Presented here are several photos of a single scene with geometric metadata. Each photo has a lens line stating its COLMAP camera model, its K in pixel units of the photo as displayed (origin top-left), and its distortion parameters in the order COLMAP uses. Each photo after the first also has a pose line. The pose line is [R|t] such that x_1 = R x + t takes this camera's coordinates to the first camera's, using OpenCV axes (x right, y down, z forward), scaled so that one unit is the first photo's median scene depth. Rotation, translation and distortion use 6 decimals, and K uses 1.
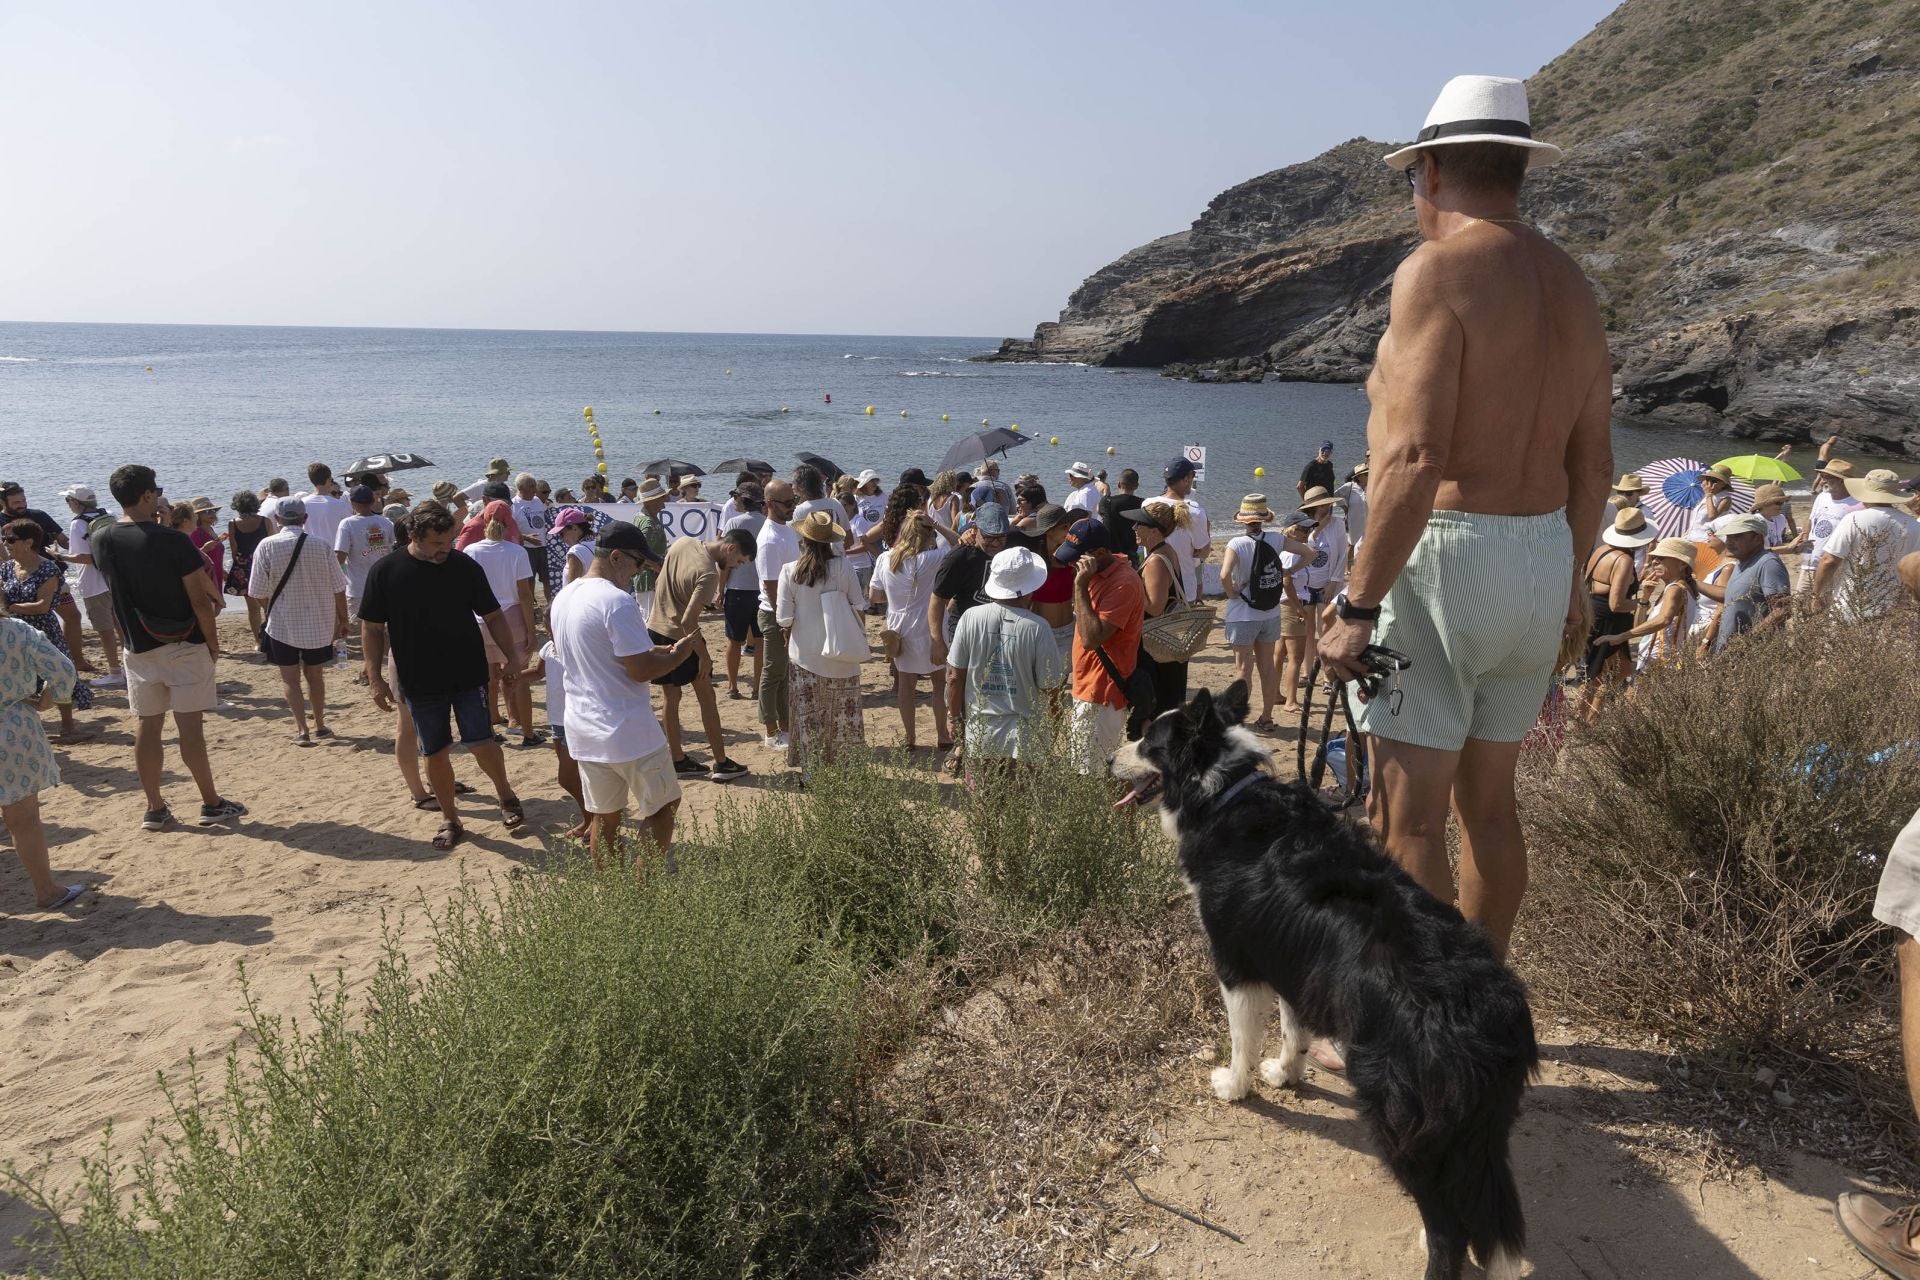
lens RADIAL K [[1267.1, 0, 965.6], [0, 1267.1, 644.6], [0, 0, 1]] dist [0.000532, 0.002523]
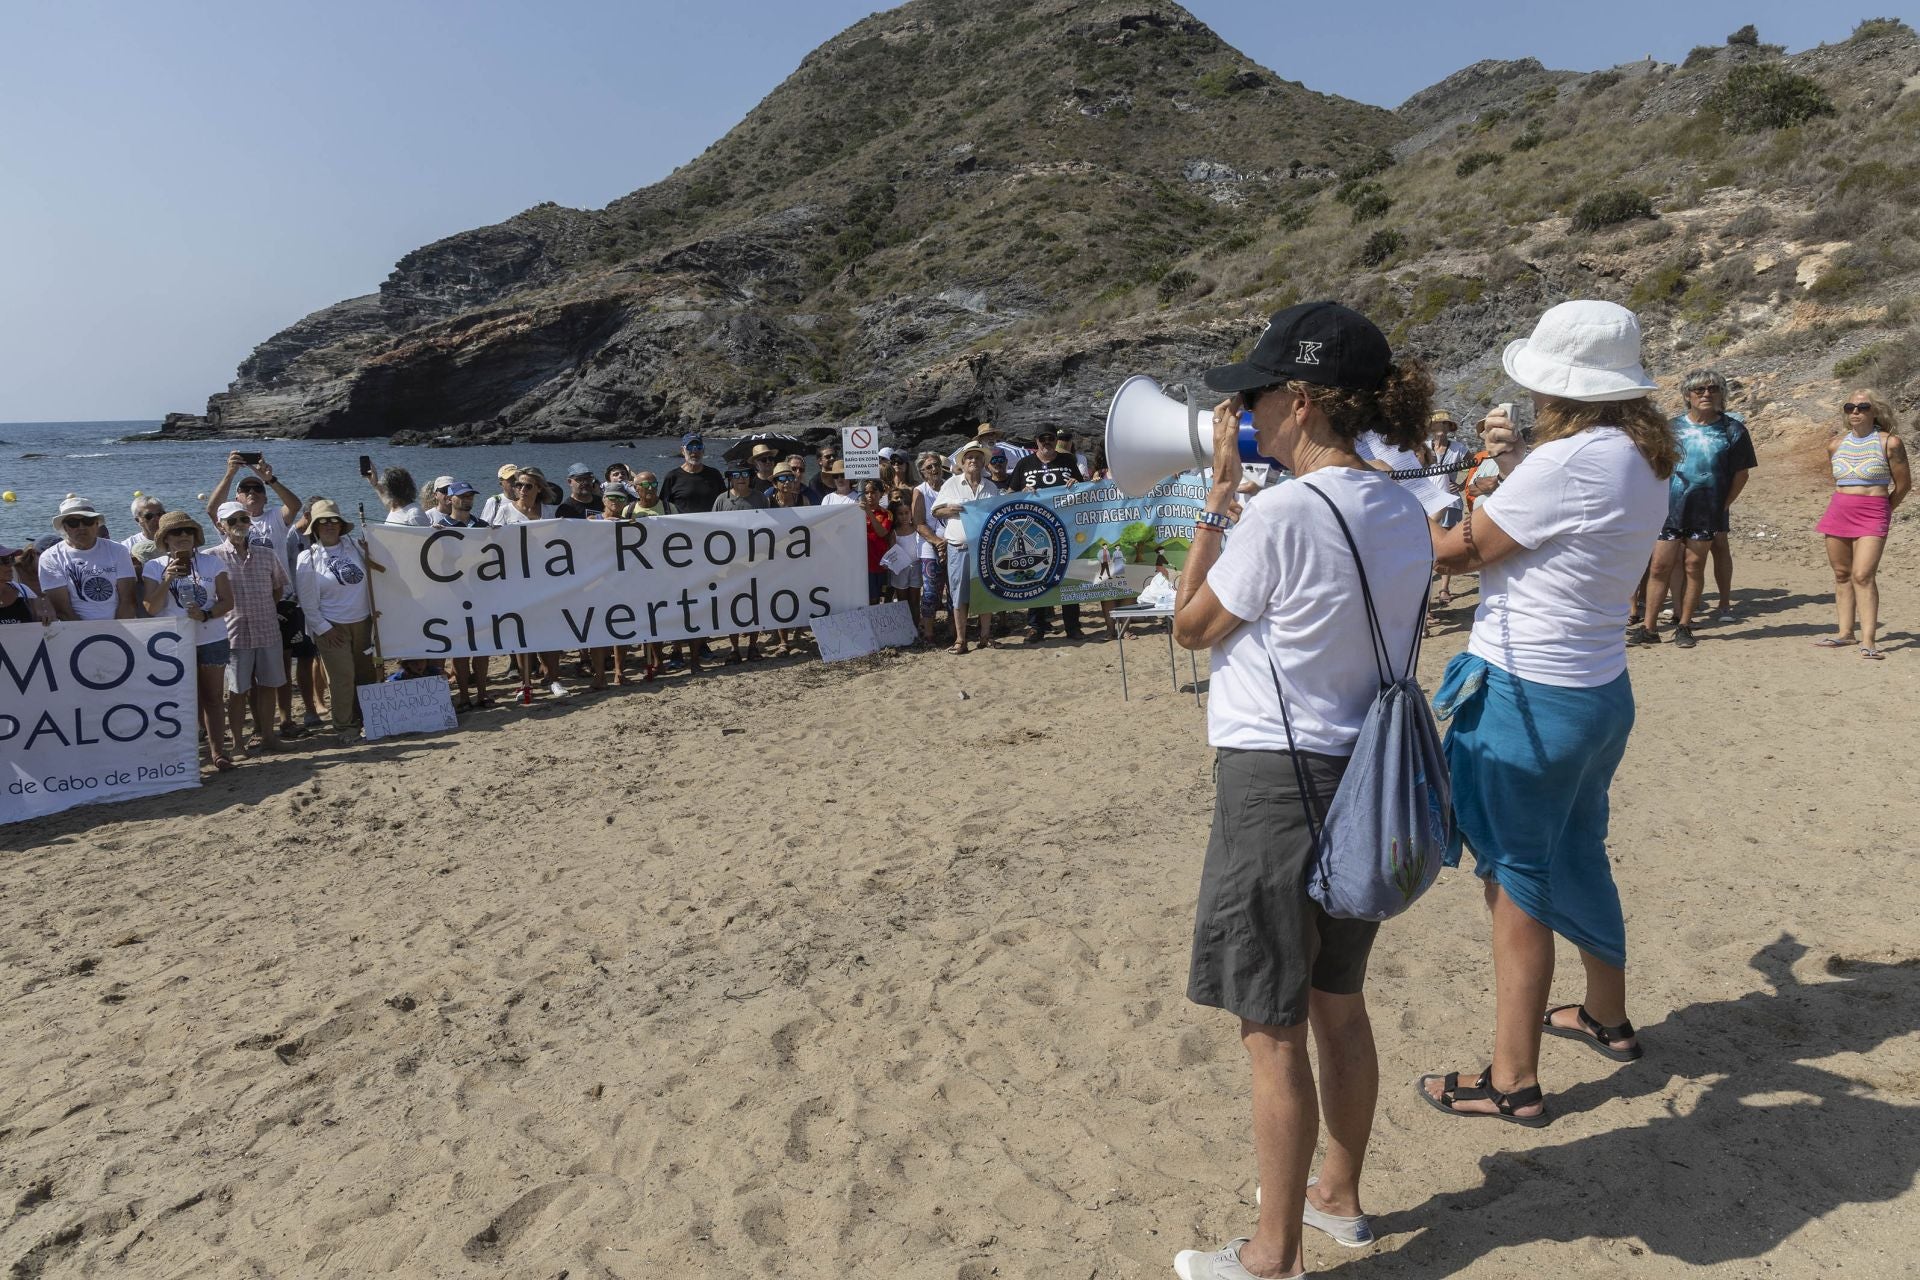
lens RADIAL K [[1267.1, 0, 965.6], [0, 1267.1, 644.6], [0, 0, 1]] dist [0.000532, 0.002523]
pose [[0.826759, -0.136573, 0.545726, -0.012567], [0.164798, 0.986323, -0.002827, -0.002918], [-0.537876, 0.092272, 0.837959, 0.036378]]
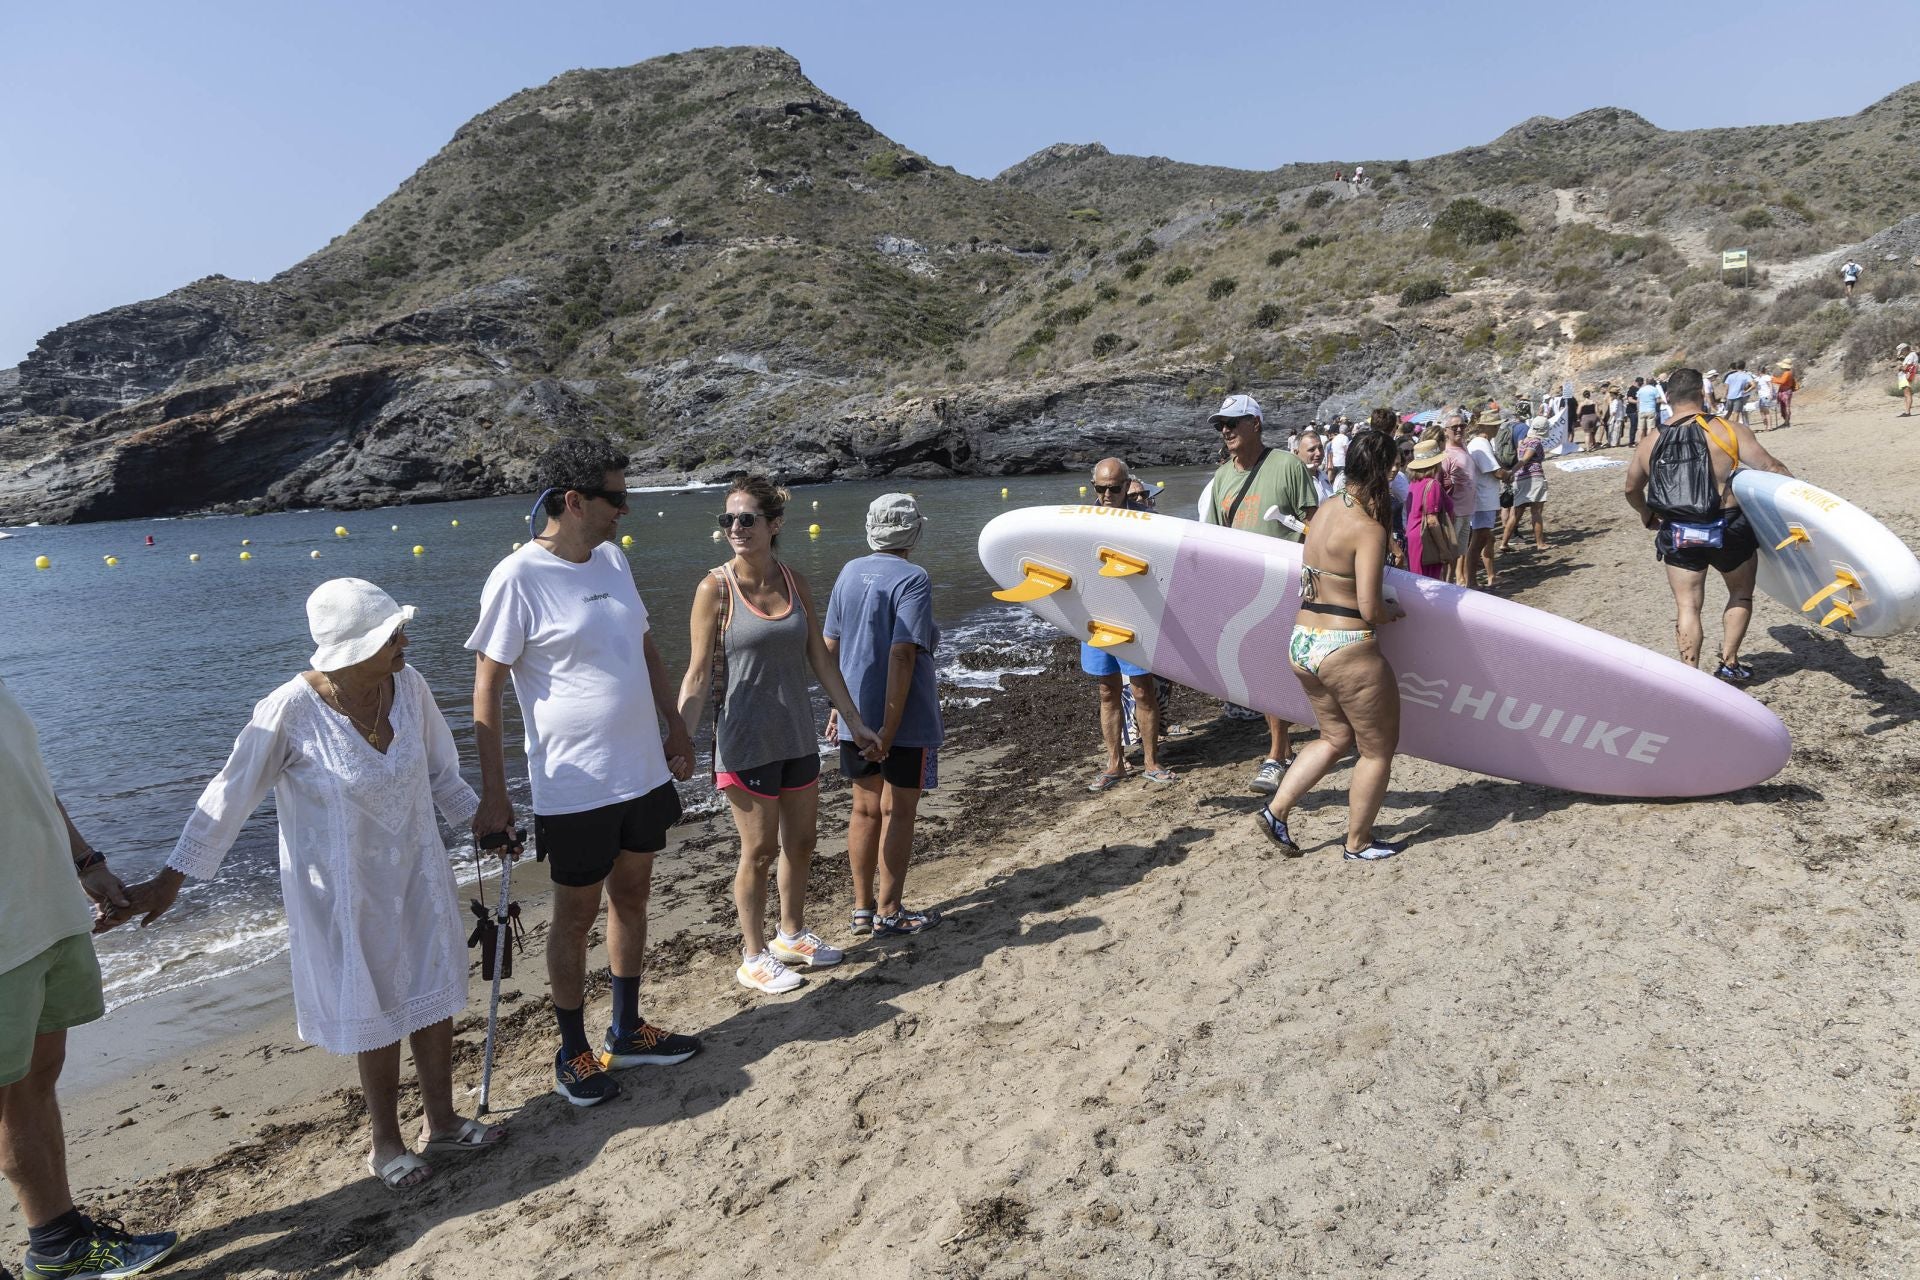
lens RADIAL K [[1267.1, 0, 965.6], [0, 1267.1, 644.6], [0, 0, 1]] dist [0.000532, 0.002523]
pose [[0.615580, -0.178338, 0.767631, -0.183959], [0.260120, 0.965449, 0.015699, -0.002306], [-0.743908, 0.190011, 0.640700, 0.039491]]
